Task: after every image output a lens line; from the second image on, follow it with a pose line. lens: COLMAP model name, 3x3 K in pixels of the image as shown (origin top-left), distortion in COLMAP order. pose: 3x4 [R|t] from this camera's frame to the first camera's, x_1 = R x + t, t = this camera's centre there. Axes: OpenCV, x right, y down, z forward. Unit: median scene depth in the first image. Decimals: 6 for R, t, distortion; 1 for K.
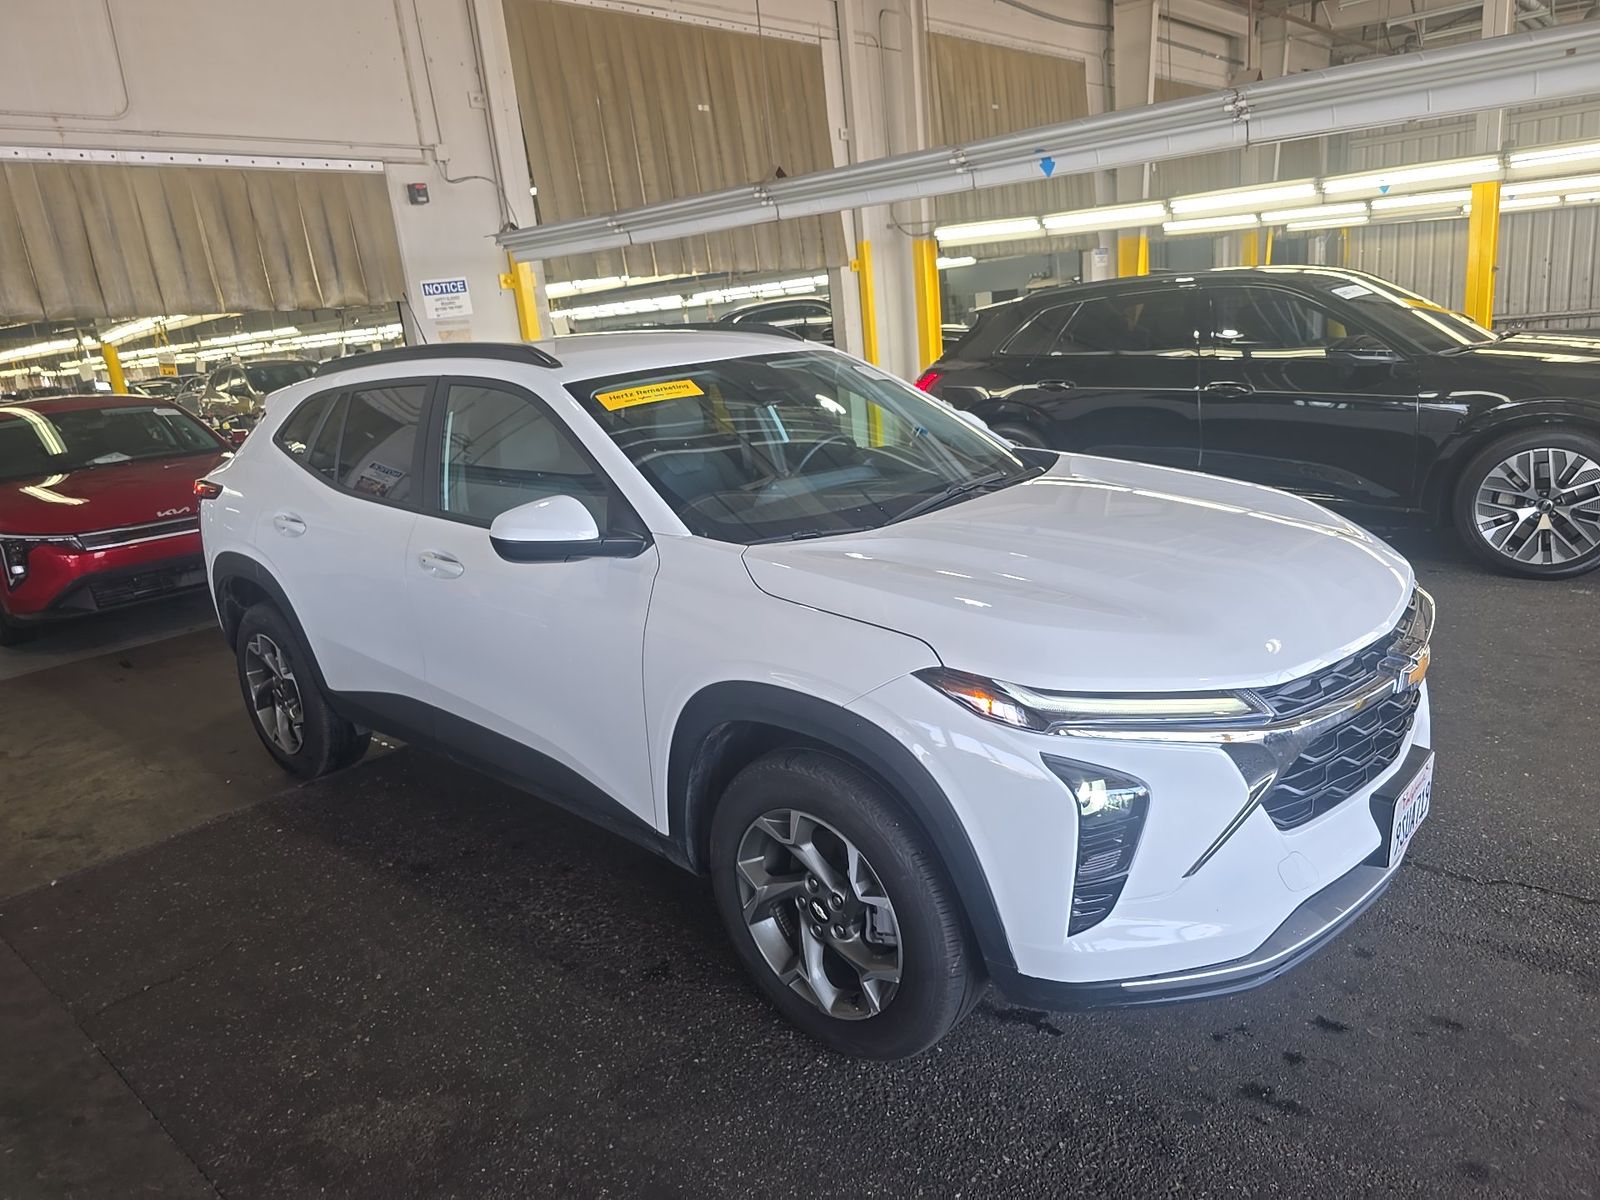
lens RADIAL K [[1074.6, 0, 804.7], [0, 1074.6, 600.4], [0, 0, 1]] dist [0.020915, -0.016541]
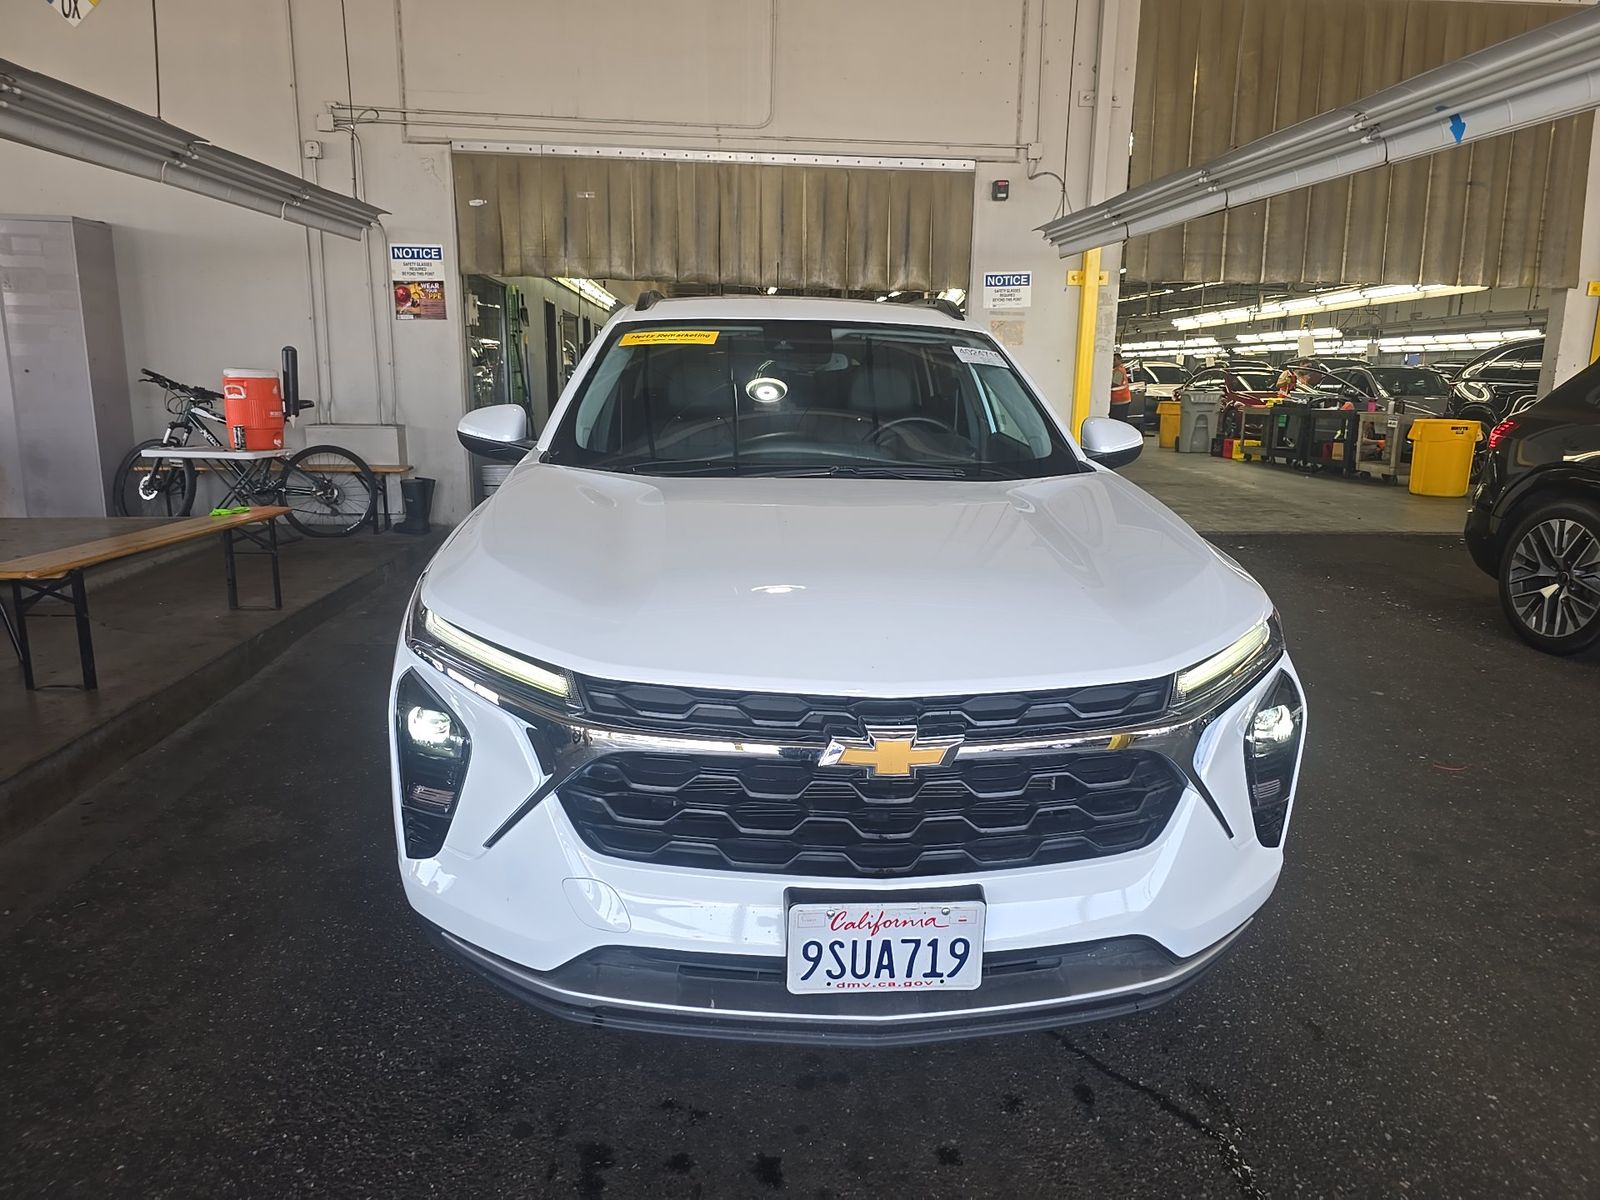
lens RADIAL K [[1074.6, 0, 806.6], [0, 1074.6, 599.8], [0, 0, 1]] dist [0.020915, -0.016541]
pose [[0.719122, 0.245359, -0.650125, 0.349890], [-0.257865, 0.963010, 0.078211, -0.027945], [0.645267, 0.111401, 0.755792, 0.146243]]
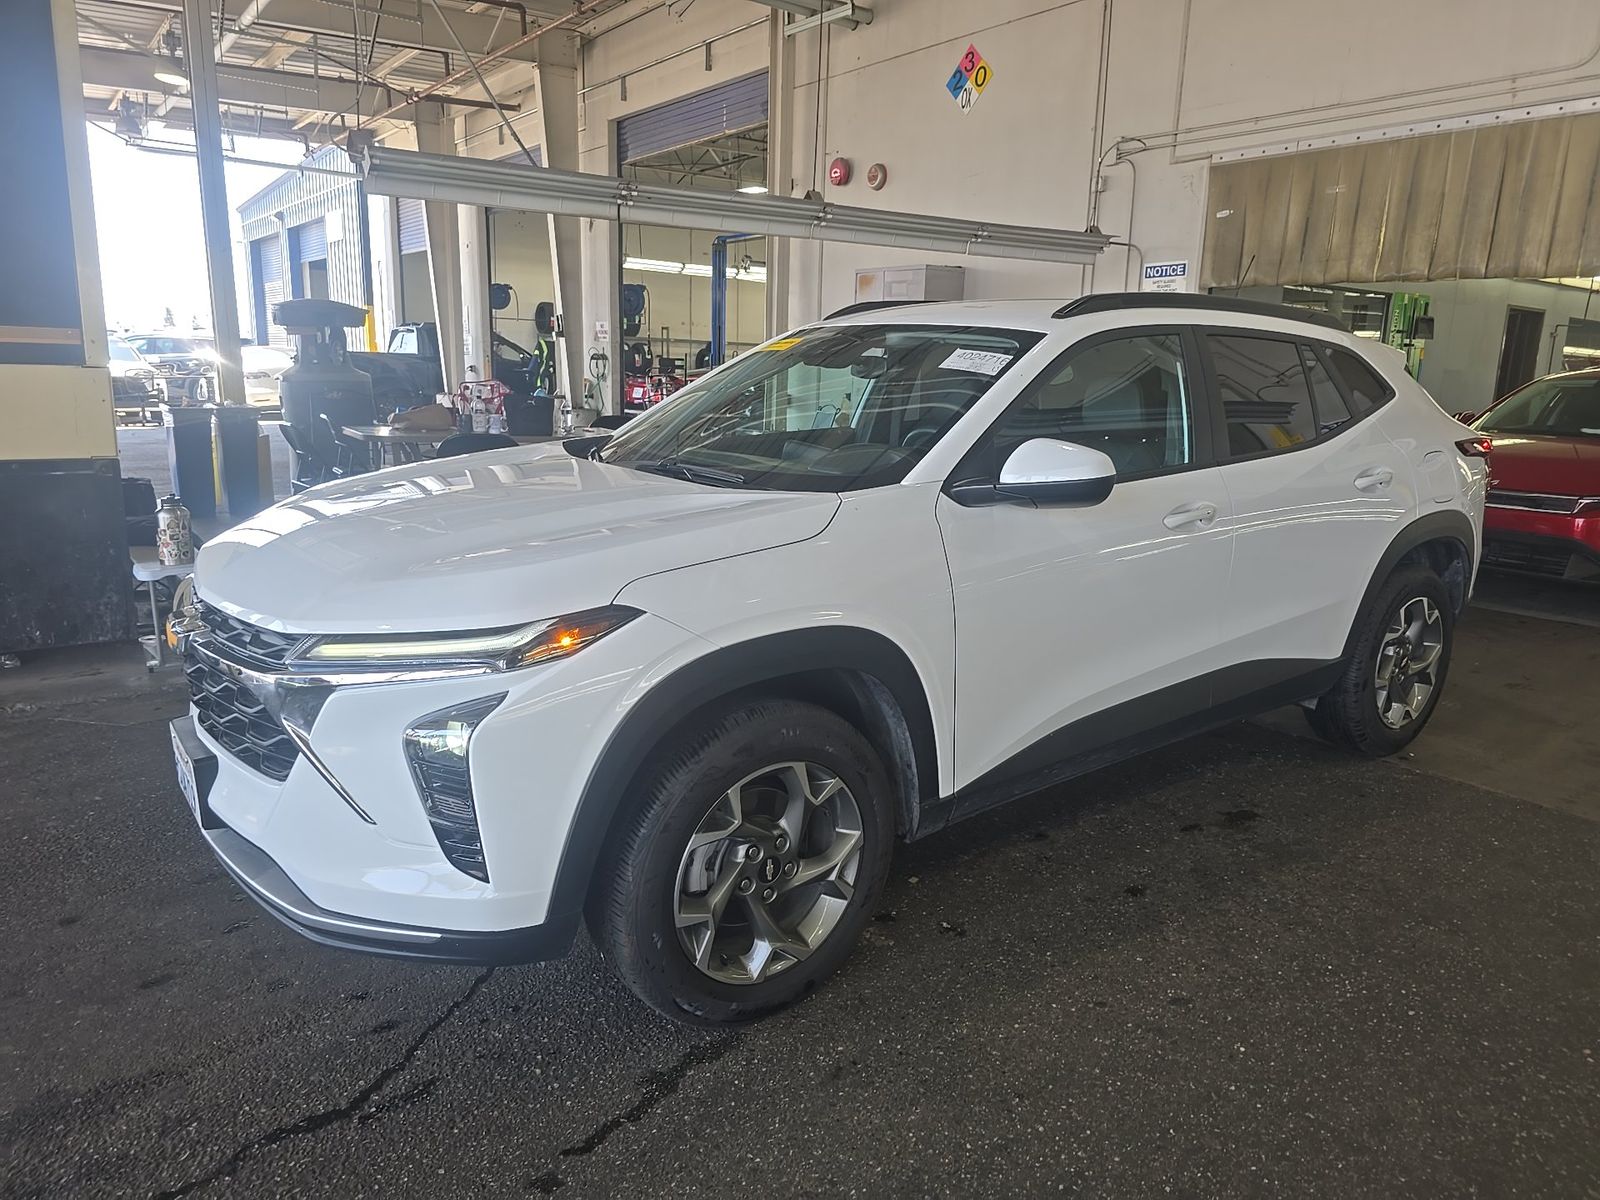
lens RADIAL K [[1074.6, 0, 796.8], [0, 1074.6, 607.2], [0, 0, 1]] dist [0.020915, -0.016541]
pose [[-0.184921, 0.314165, -0.931184, 0.514662], [-0.240874, 0.904135, 0.352874, -0.185113], [0.952777, 0.289551, -0.091519, 0.567248]]
